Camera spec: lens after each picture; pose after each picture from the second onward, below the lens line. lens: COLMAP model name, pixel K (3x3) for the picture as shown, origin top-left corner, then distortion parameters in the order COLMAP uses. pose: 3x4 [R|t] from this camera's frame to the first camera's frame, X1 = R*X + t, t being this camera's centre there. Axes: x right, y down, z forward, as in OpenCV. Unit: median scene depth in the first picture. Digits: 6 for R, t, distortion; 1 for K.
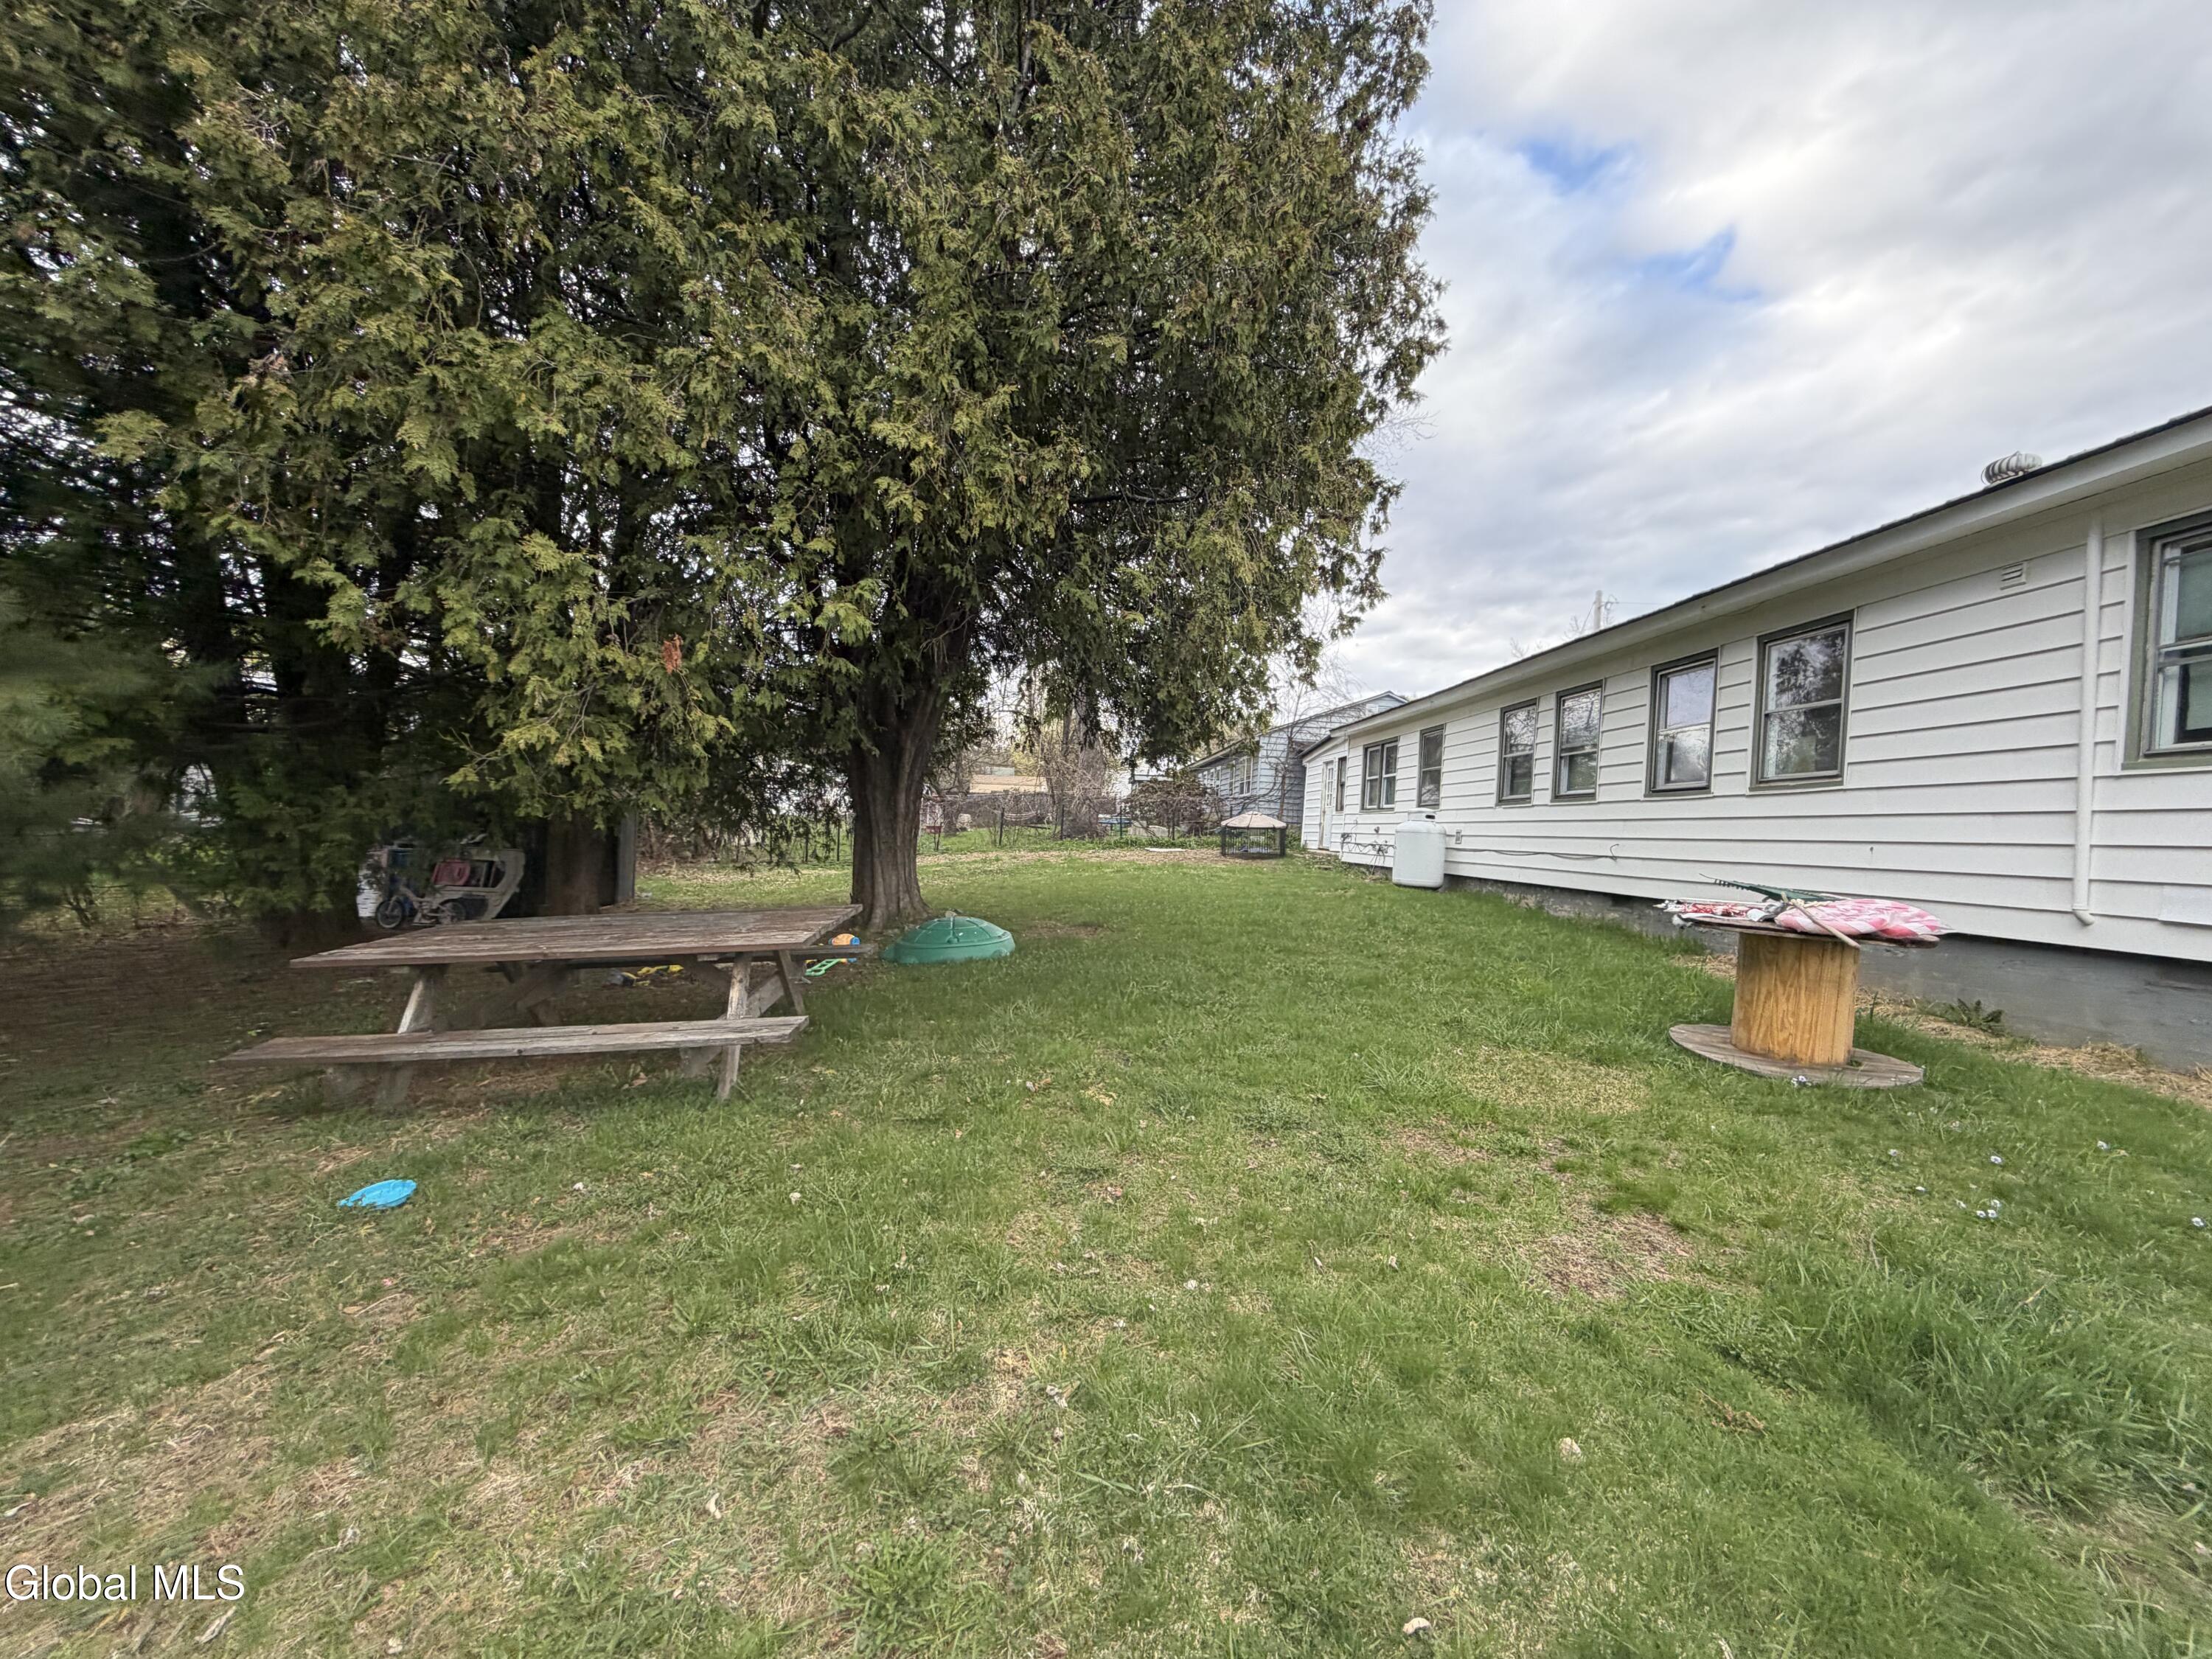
lens RADIAL K [[877.6, 0, 1102.5], [0, 877.6, 834.7], [0, 0, 1]] dist [-0.001449, 0.000241]
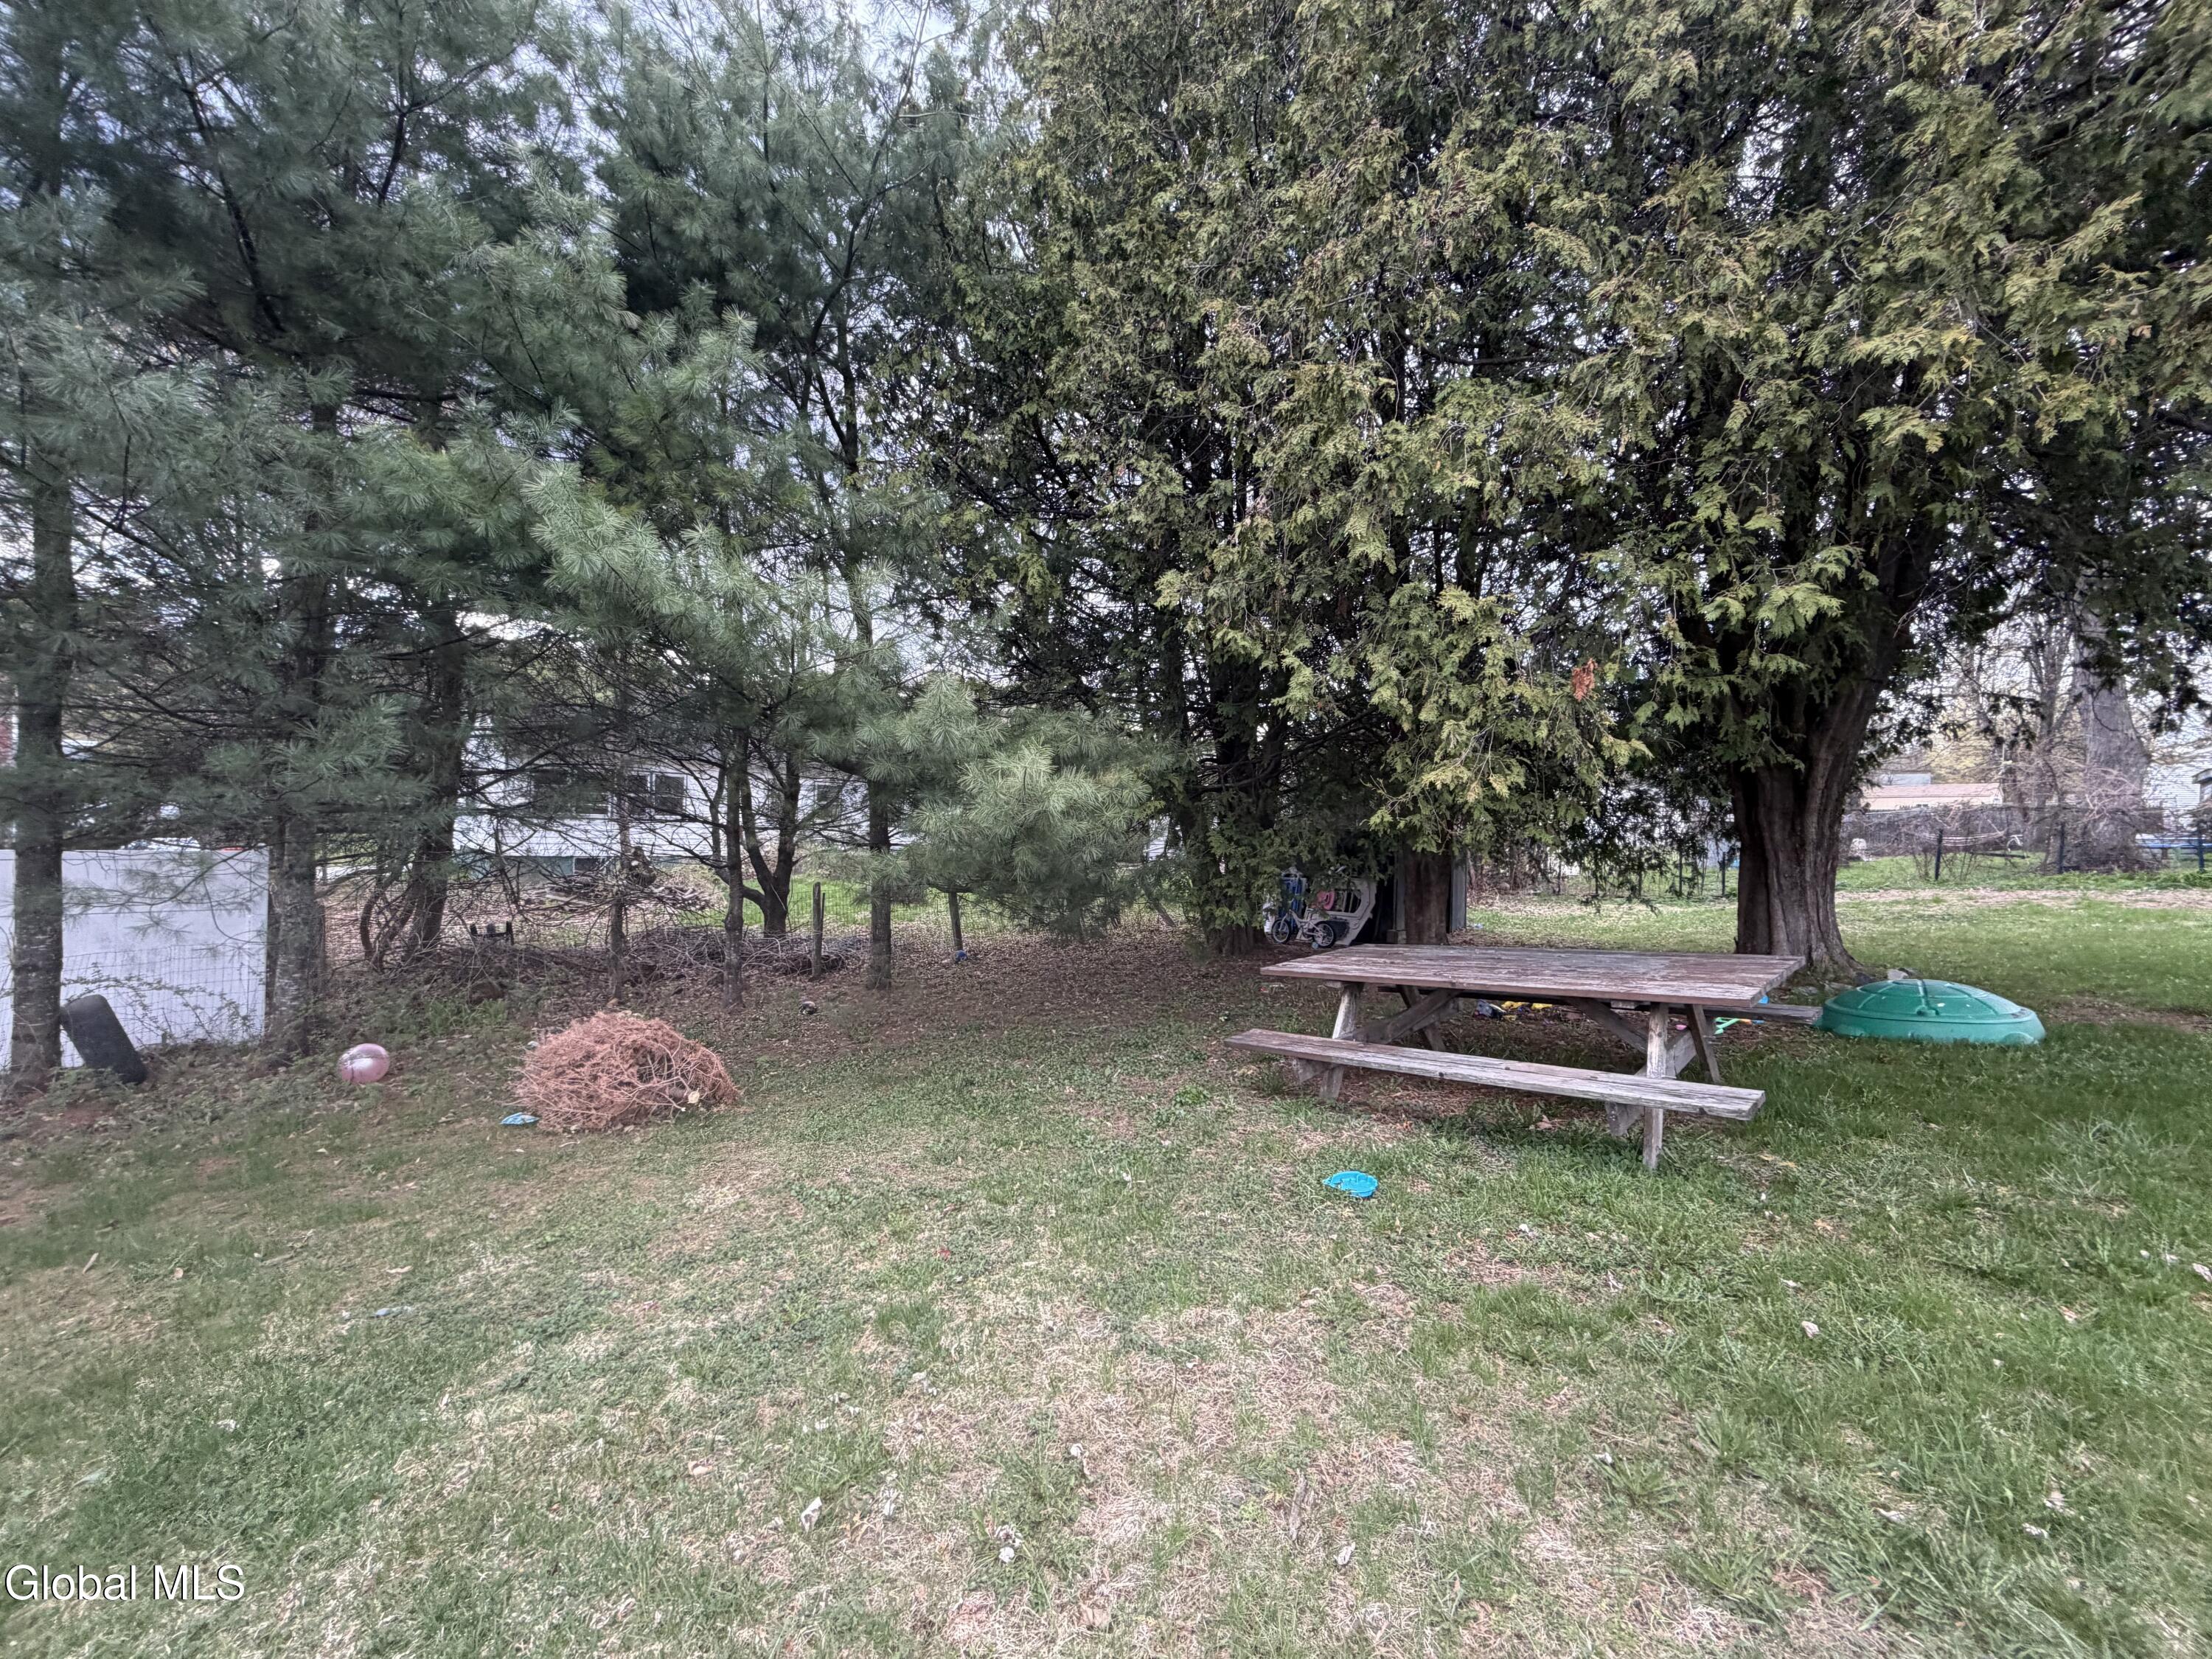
lens RADIAL K [[877.6, 0, 1100.0], [0, 877.6, 835.3], [0, 0, 1]] dist [-0.001449, 0.000241]
pose [[0.658167, -0.026356, -0.752410, -0.121686], [0.000837, 0.999412, -0.034276, -0.005273], [0.752871, 0.021930, 0.657803, -0.013768]]
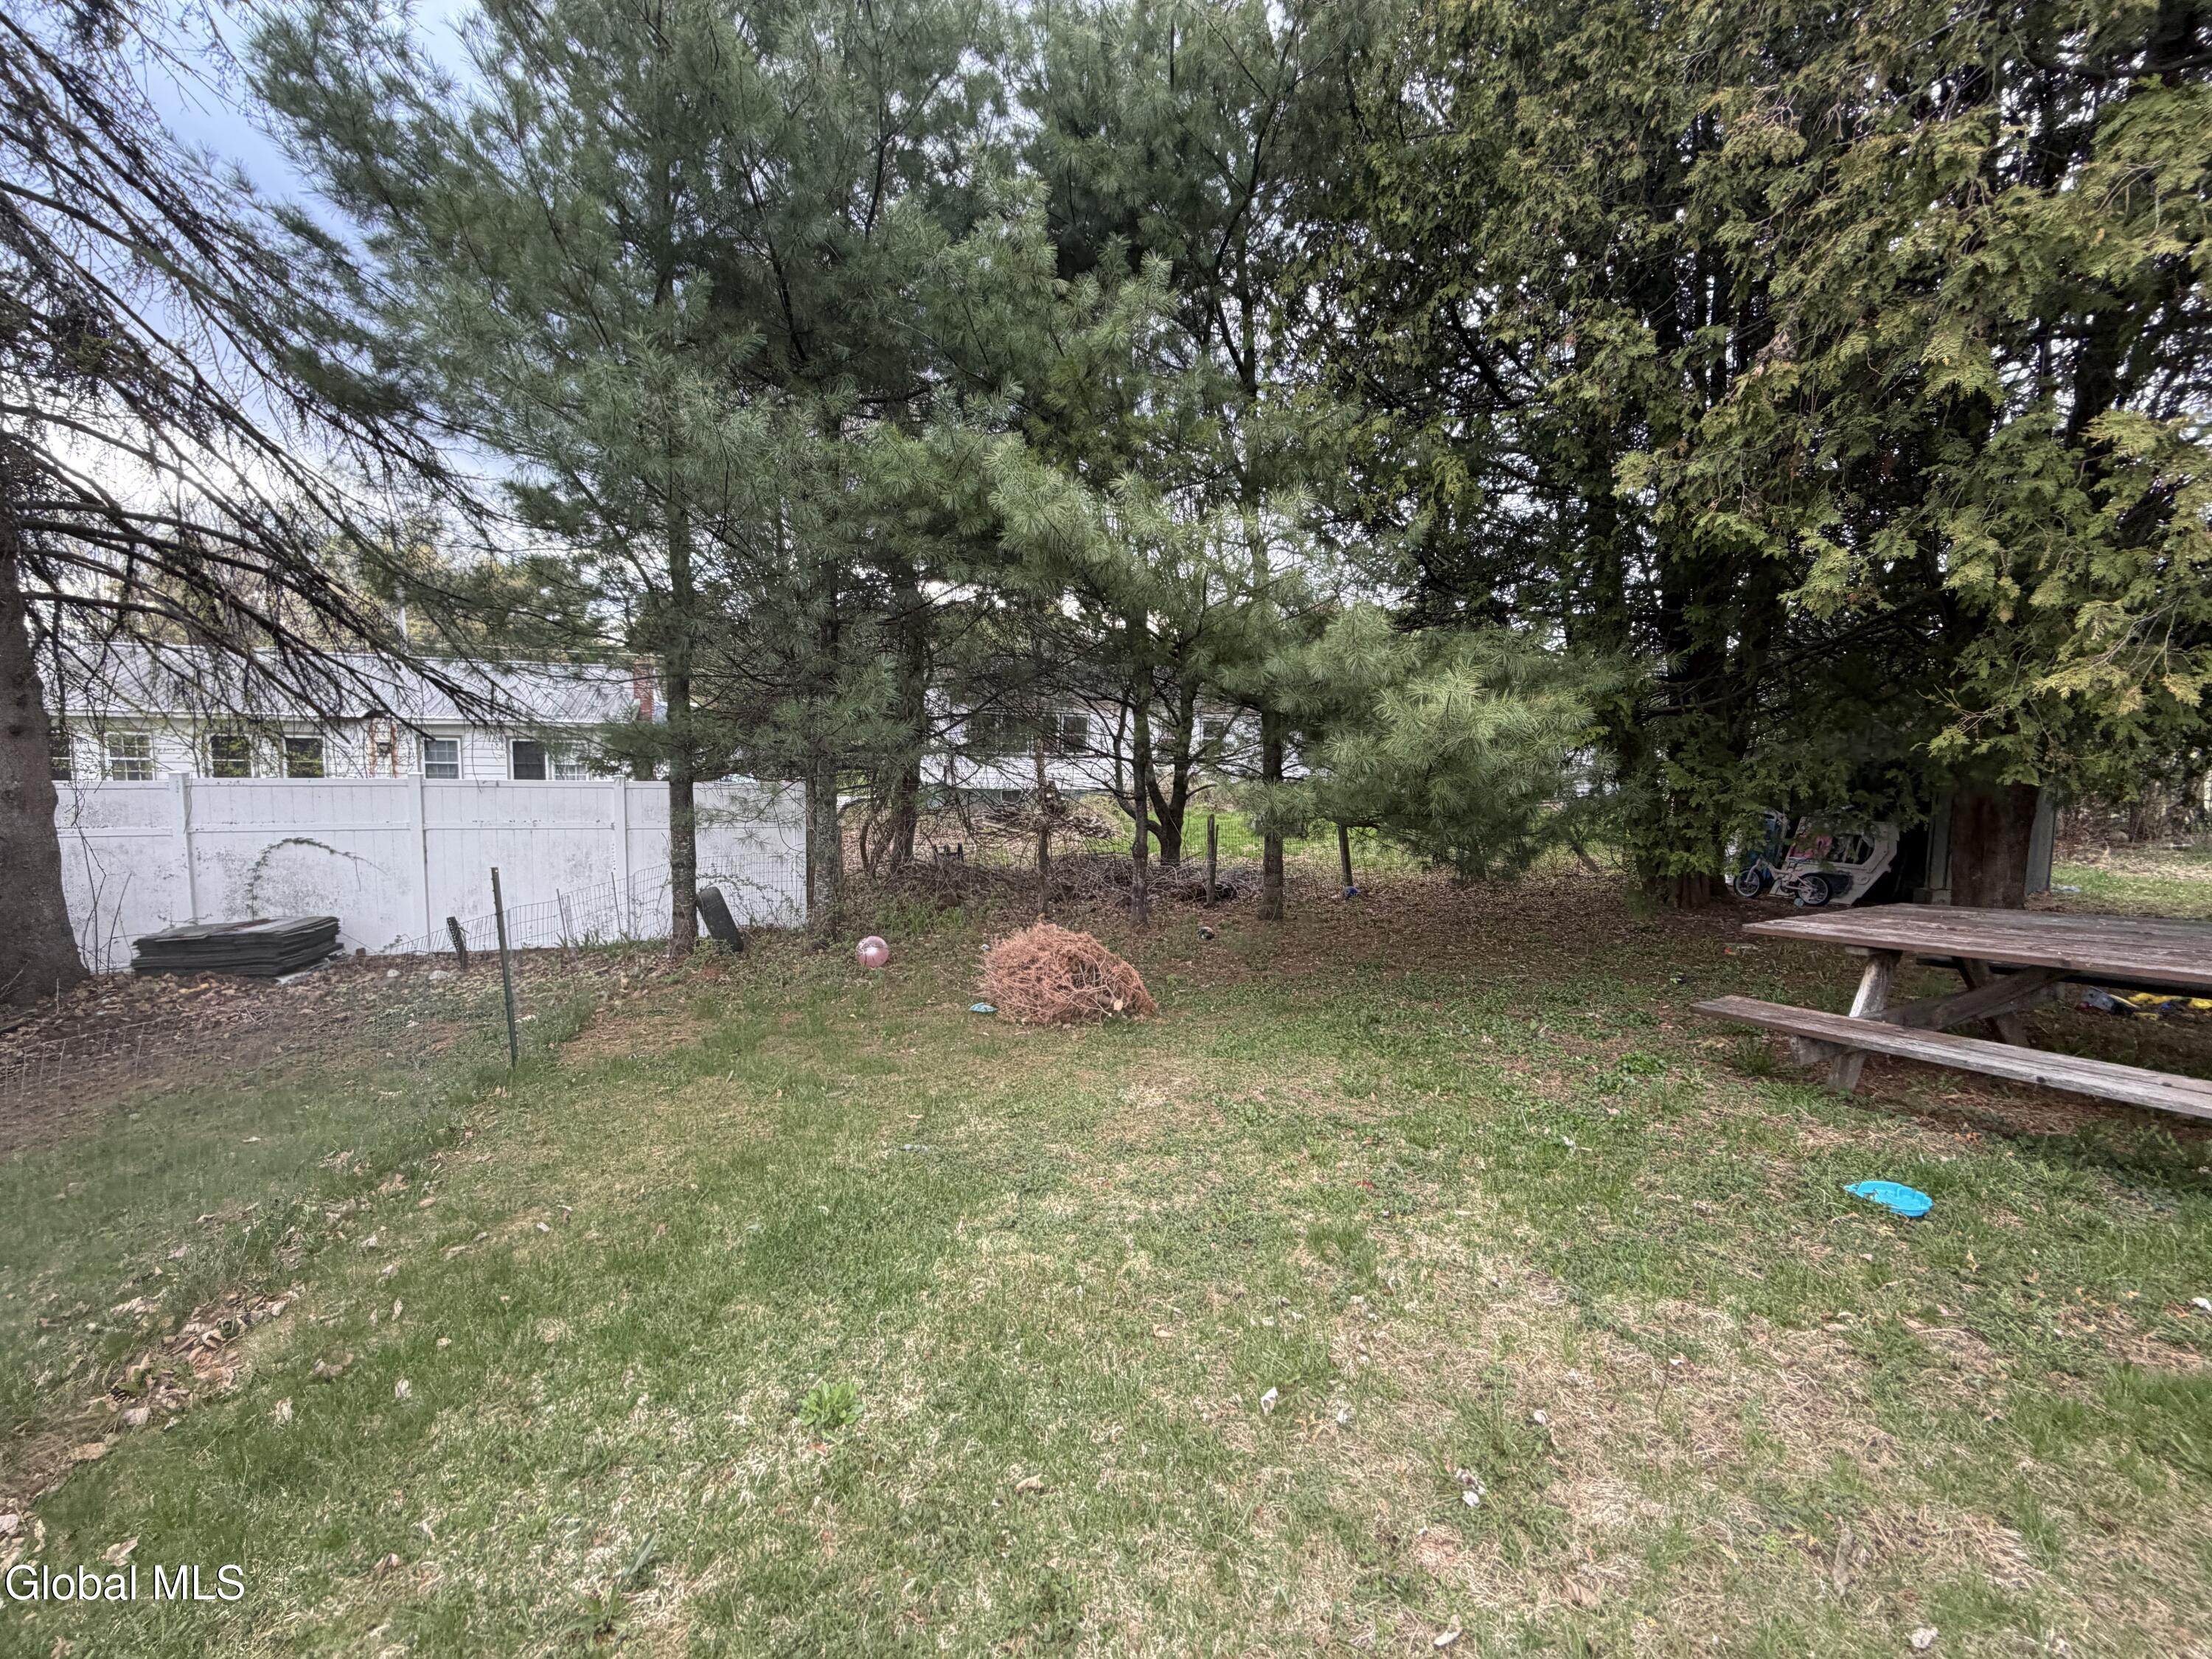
lens RADIAL K [[877.6, 0, 1099.2], [0, 877.6, 835.5], [0, 0, 1]] dist [-0.001449, 0.000241]
pose [[0.291946, 0.042283, -0.955500, -0.150157], [-0.009027, 0.999100, 0.041454, -0.000398], [0.956392, -0.003477, 0.292065, -0.051161]]
